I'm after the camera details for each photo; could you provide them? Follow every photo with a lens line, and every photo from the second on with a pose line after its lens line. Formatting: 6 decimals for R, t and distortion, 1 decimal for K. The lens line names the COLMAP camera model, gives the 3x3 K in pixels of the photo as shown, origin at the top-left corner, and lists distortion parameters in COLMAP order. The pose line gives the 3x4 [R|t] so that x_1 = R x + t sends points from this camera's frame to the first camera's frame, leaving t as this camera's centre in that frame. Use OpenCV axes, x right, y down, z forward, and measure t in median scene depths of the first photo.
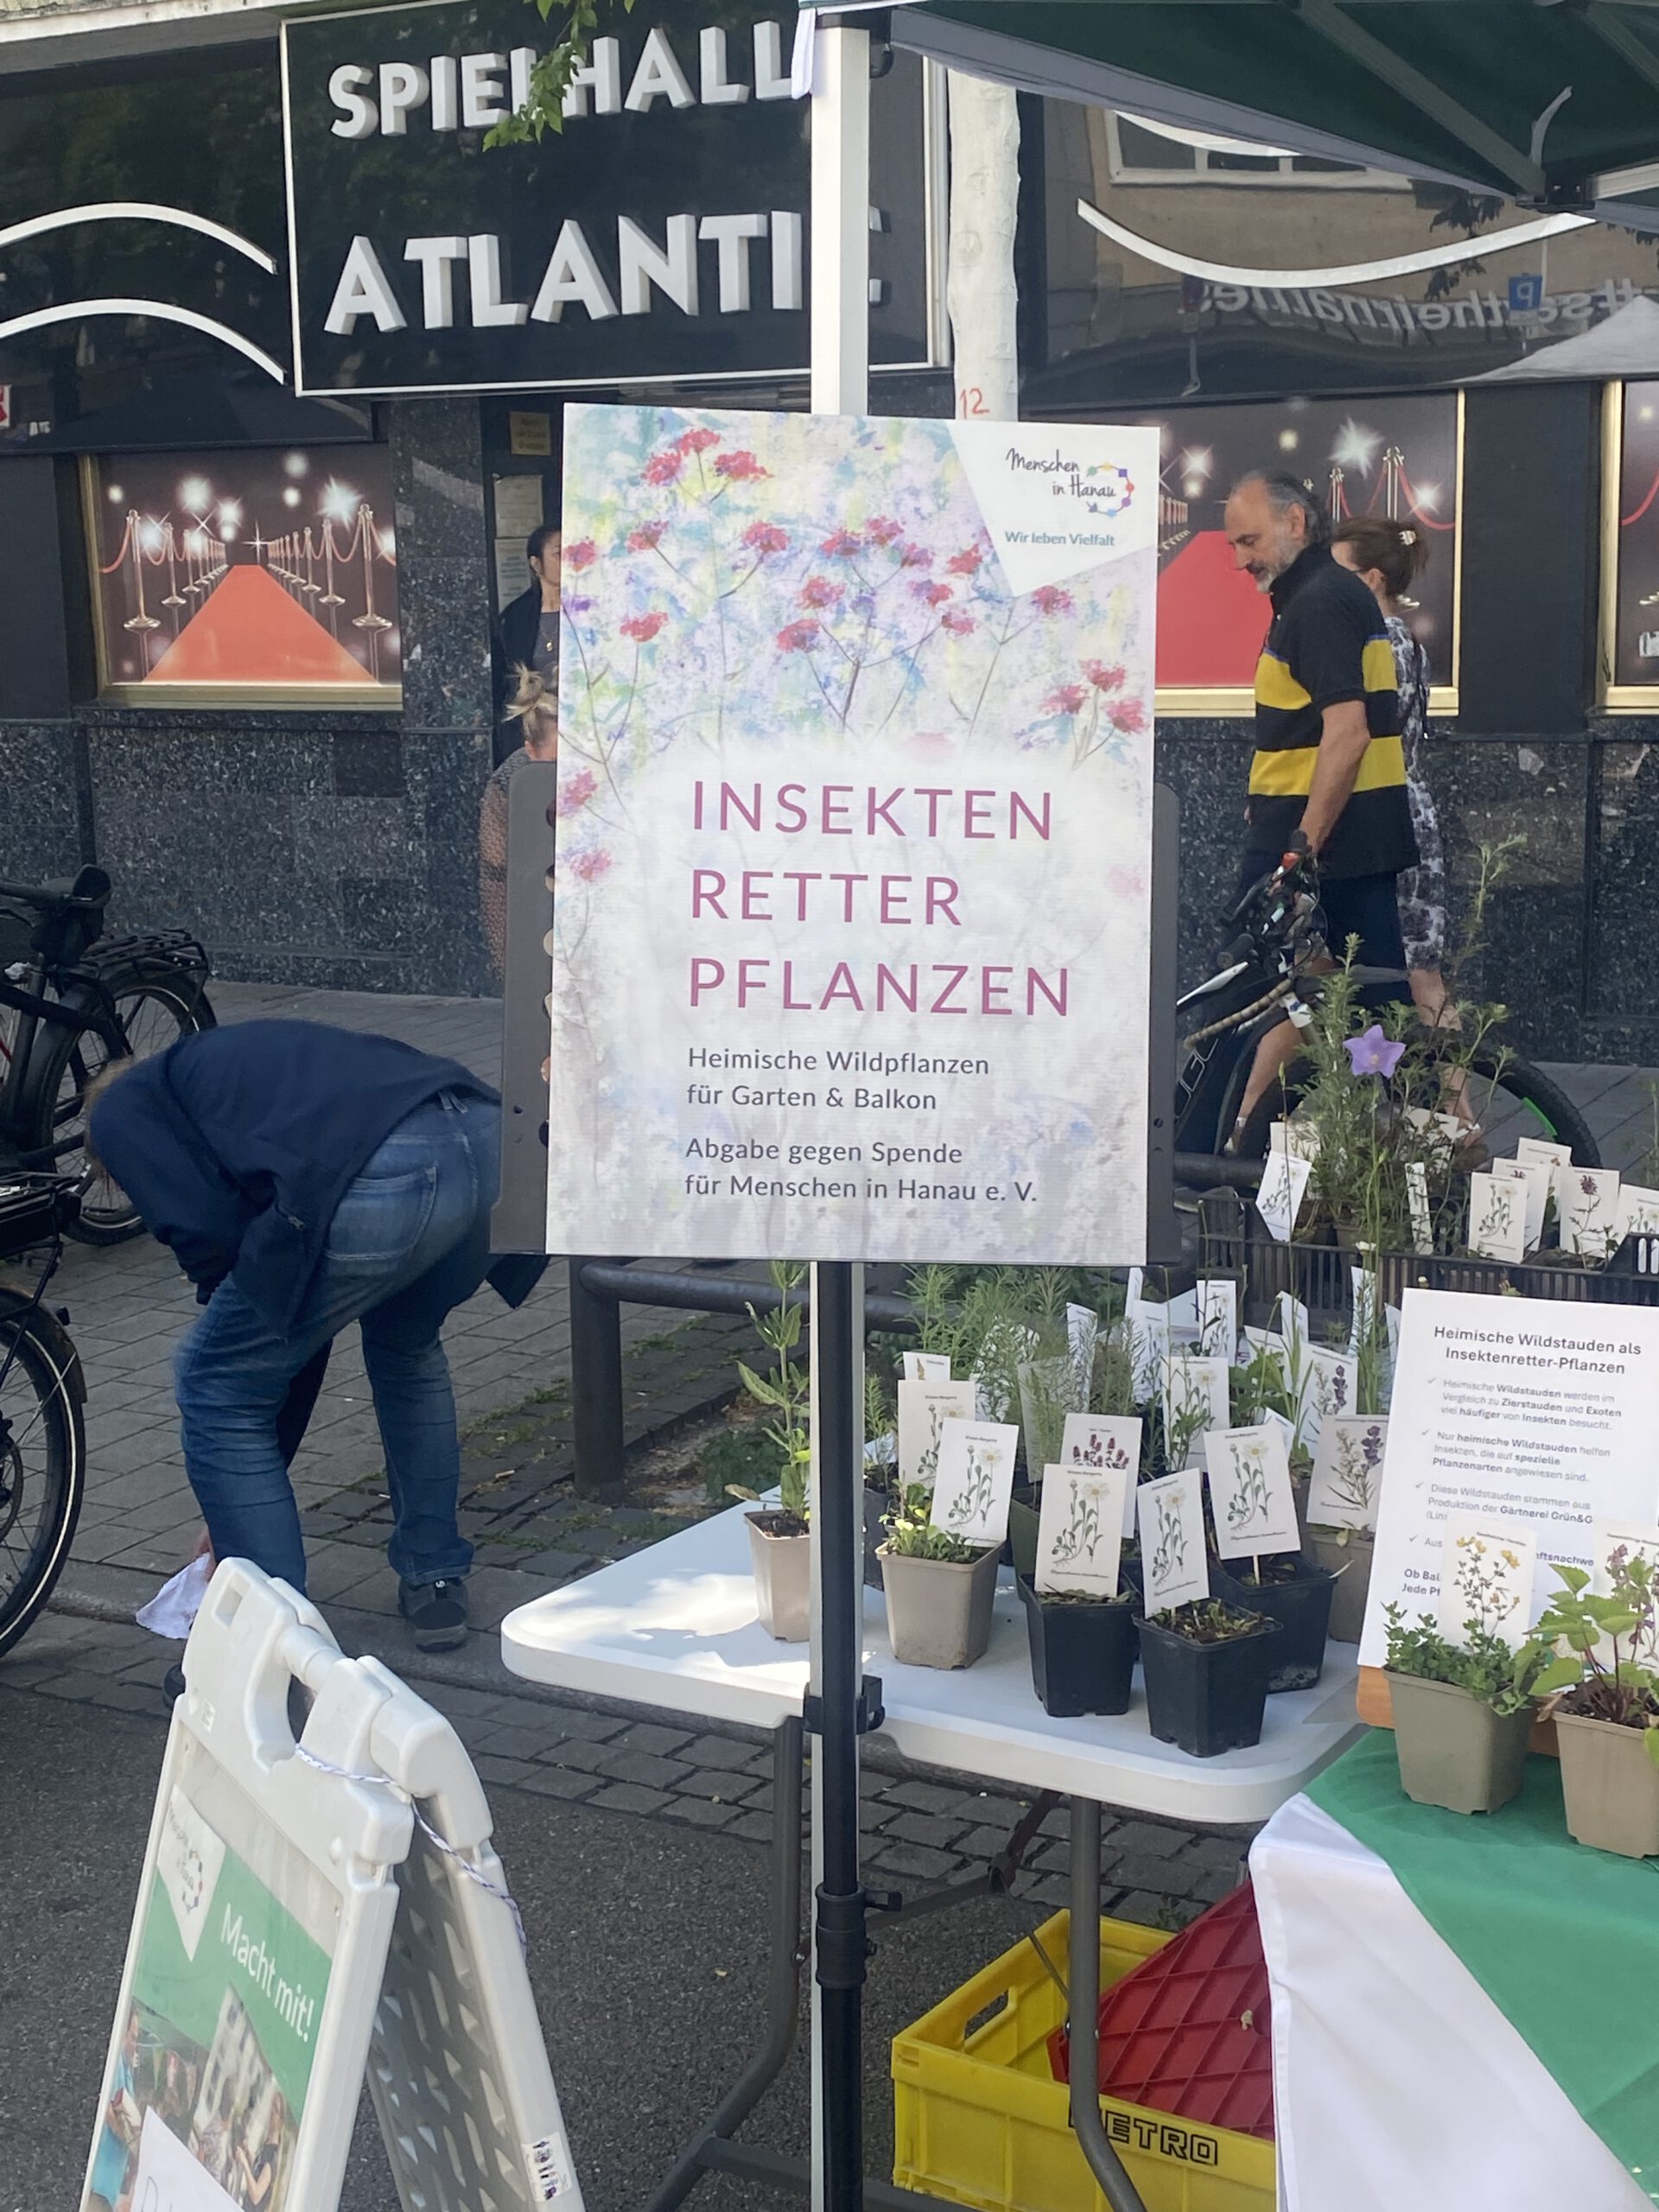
lens RADIAL K [[2909.1, 0, 829.5], [0, 2909.1, 1106.0], [0, 0, 1]] dist [0.222265, -1.243231]
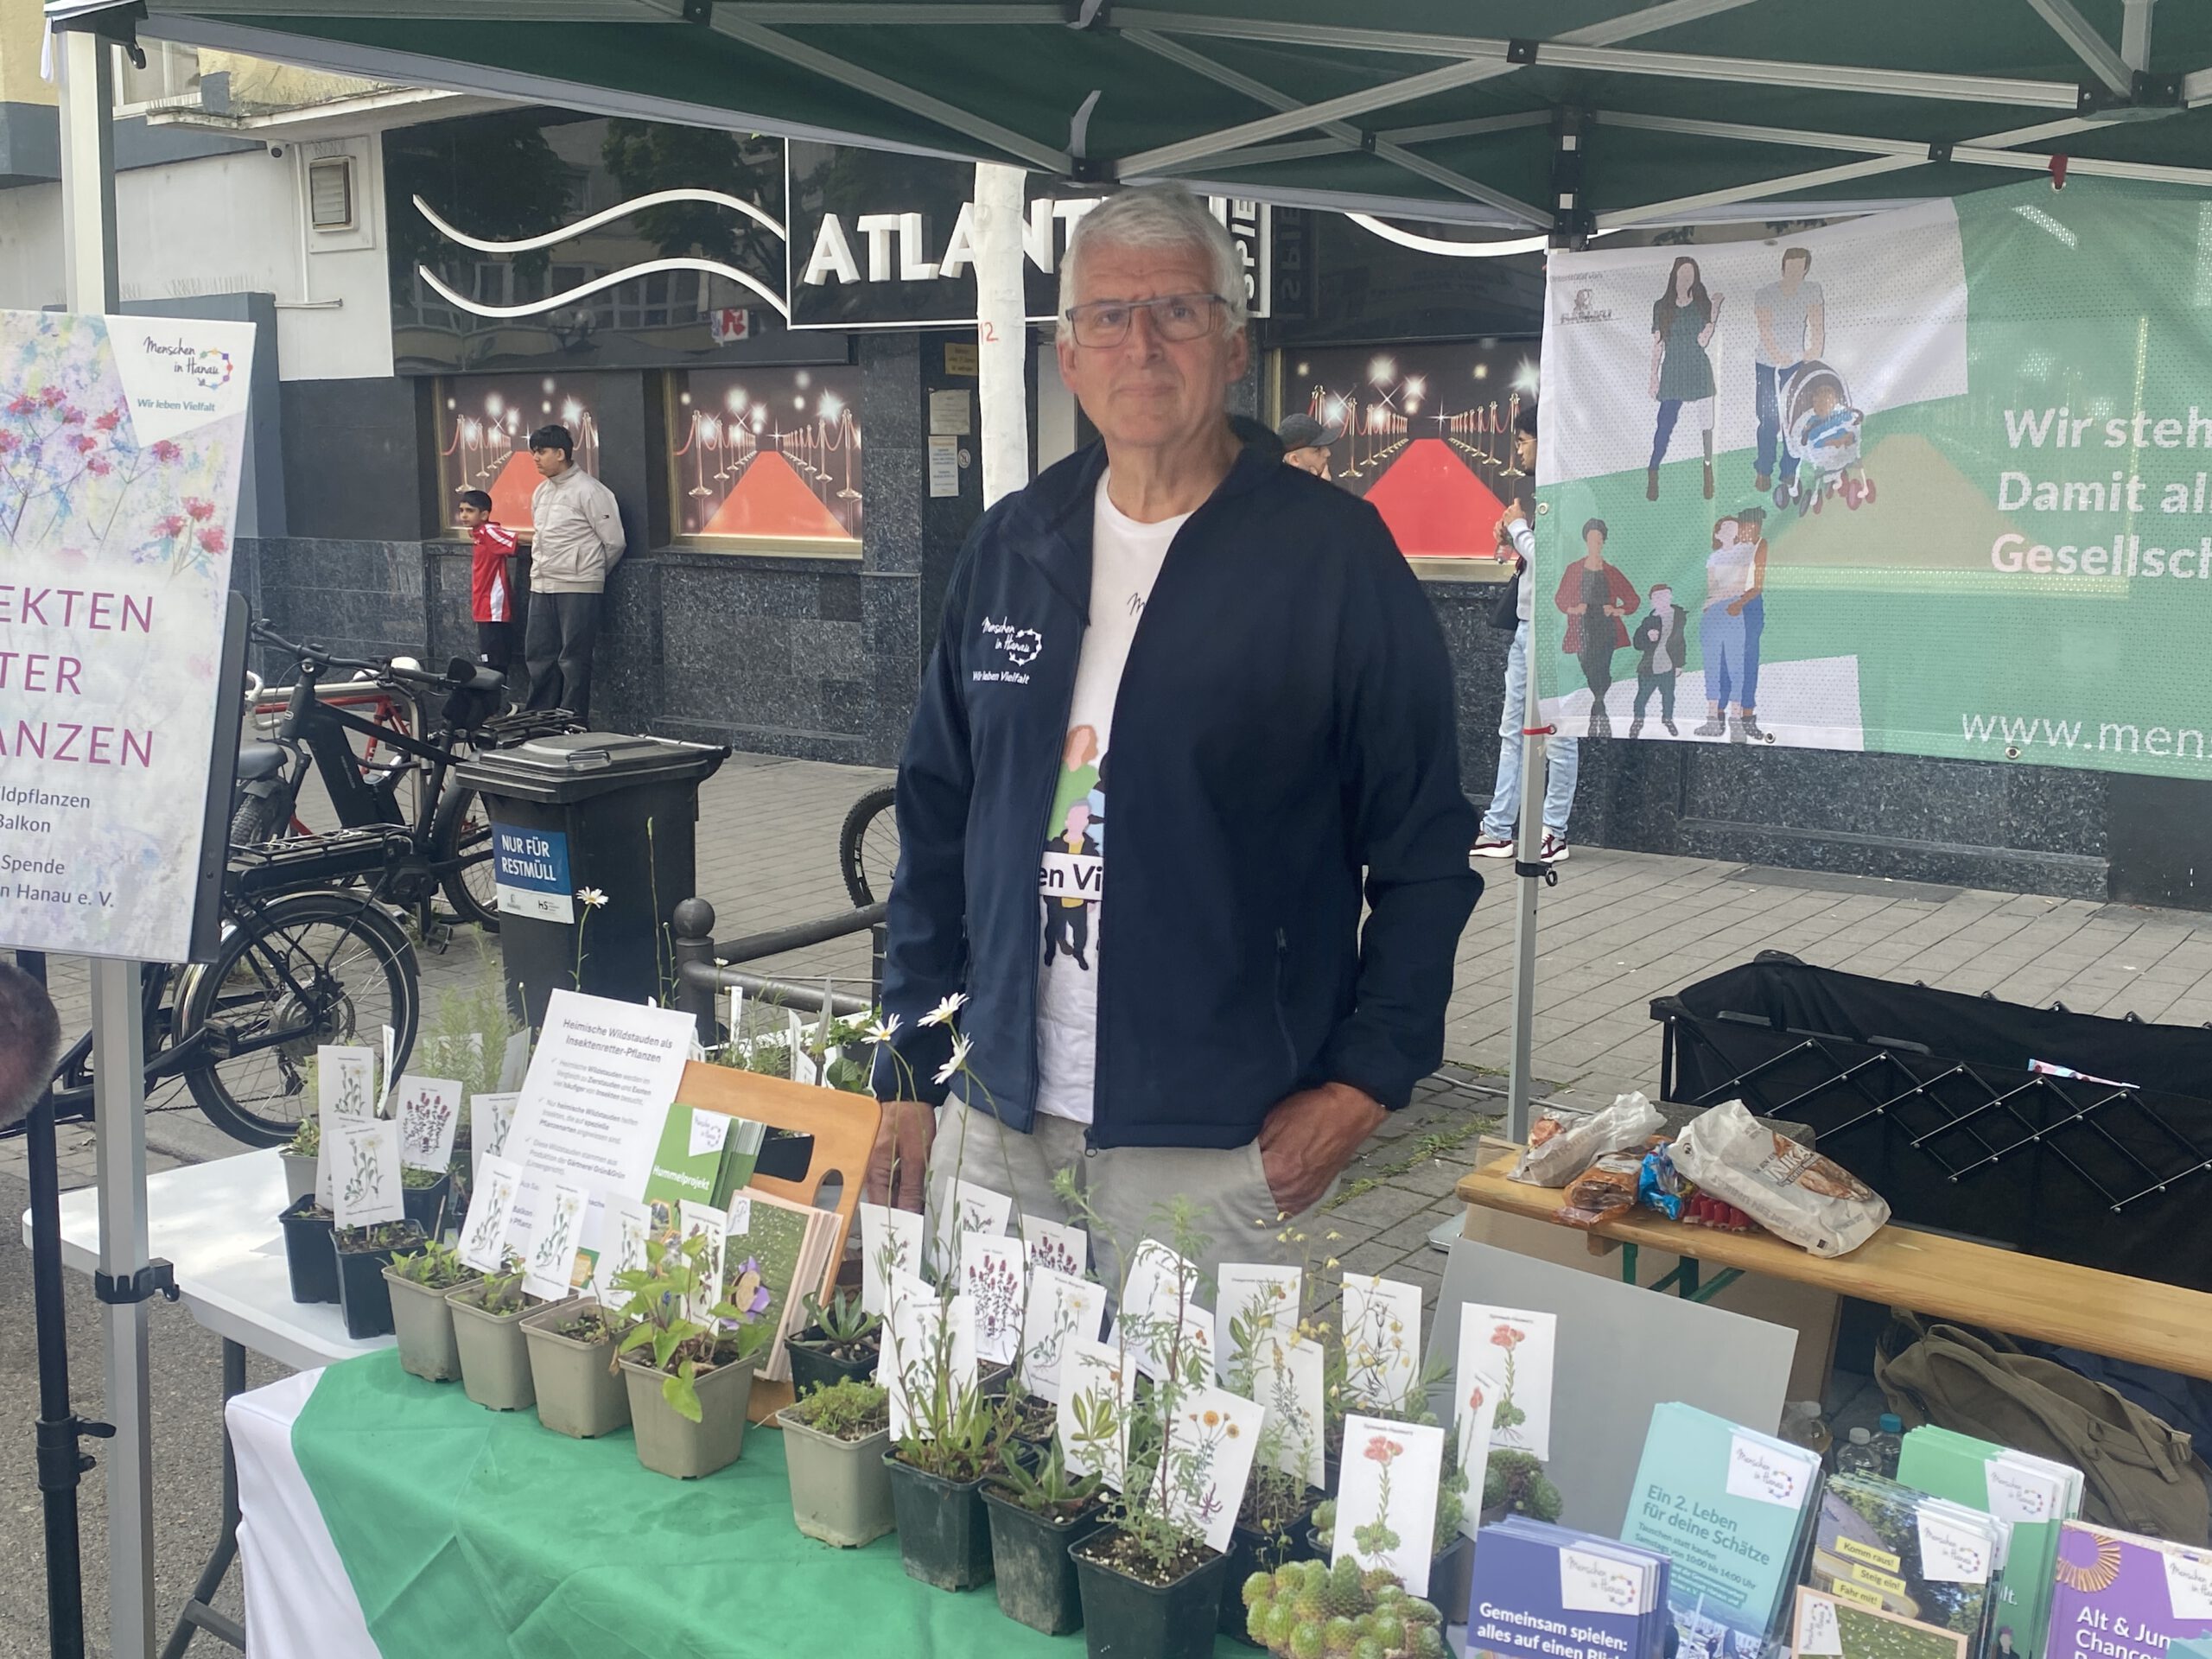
lens RADIAL K [[2169.0, 0, 1106.0], [0, 2169.0, 829.5], [0, 0, 1]] dist [0.008122, -0.020174]
pose [[0.986466, 0.049097, -0.156443, 0.653010], [-0.051617, 0.998594, -0.012087, -0.013214], [0.155630, 0.019999, 0.987613, 0.106758]]
